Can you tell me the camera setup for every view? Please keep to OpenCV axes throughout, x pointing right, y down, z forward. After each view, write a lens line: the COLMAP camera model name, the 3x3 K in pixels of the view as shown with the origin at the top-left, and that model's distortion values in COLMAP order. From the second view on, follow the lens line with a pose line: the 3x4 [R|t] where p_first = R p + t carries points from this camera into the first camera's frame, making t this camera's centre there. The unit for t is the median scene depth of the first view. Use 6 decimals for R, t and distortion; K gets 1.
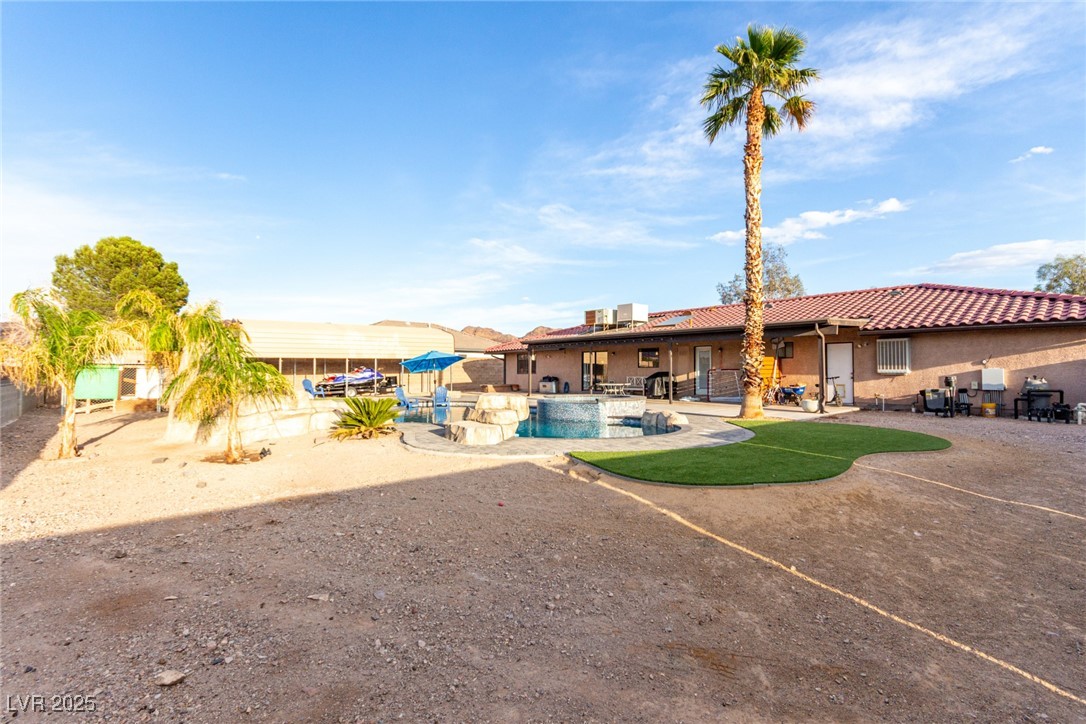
lens RADIAL K [[502.0, 0, 547.7], [0, 502.0, 363.2], [0, 0, 1]] dist [-0.000931, 0.000608]
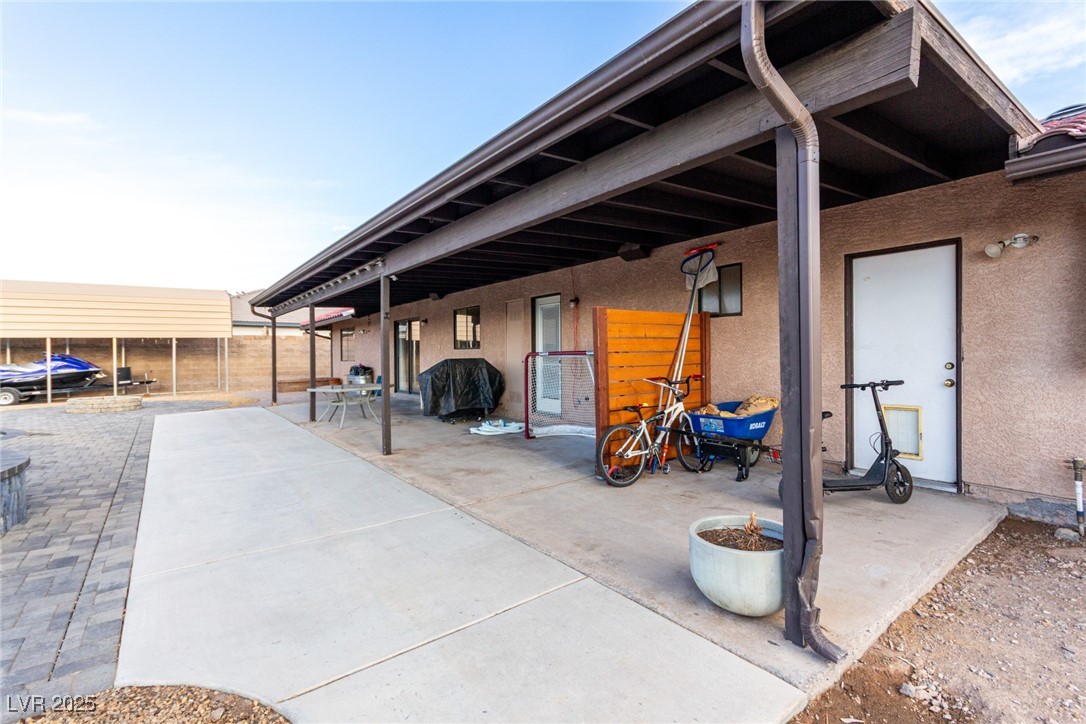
lens RADIAL K [[499.0, 0, 543.6], [0, 499.0, 345.8], [0, 0, 1]] dist [0.000141, 0.000168]
pose [[0.998310, -0.004666, -0.057929, 0.357761], [0.004701, 0.999989, 0.000468, 0.007590], [0.057927, -0.000739, 0.998321, 0.635310]]
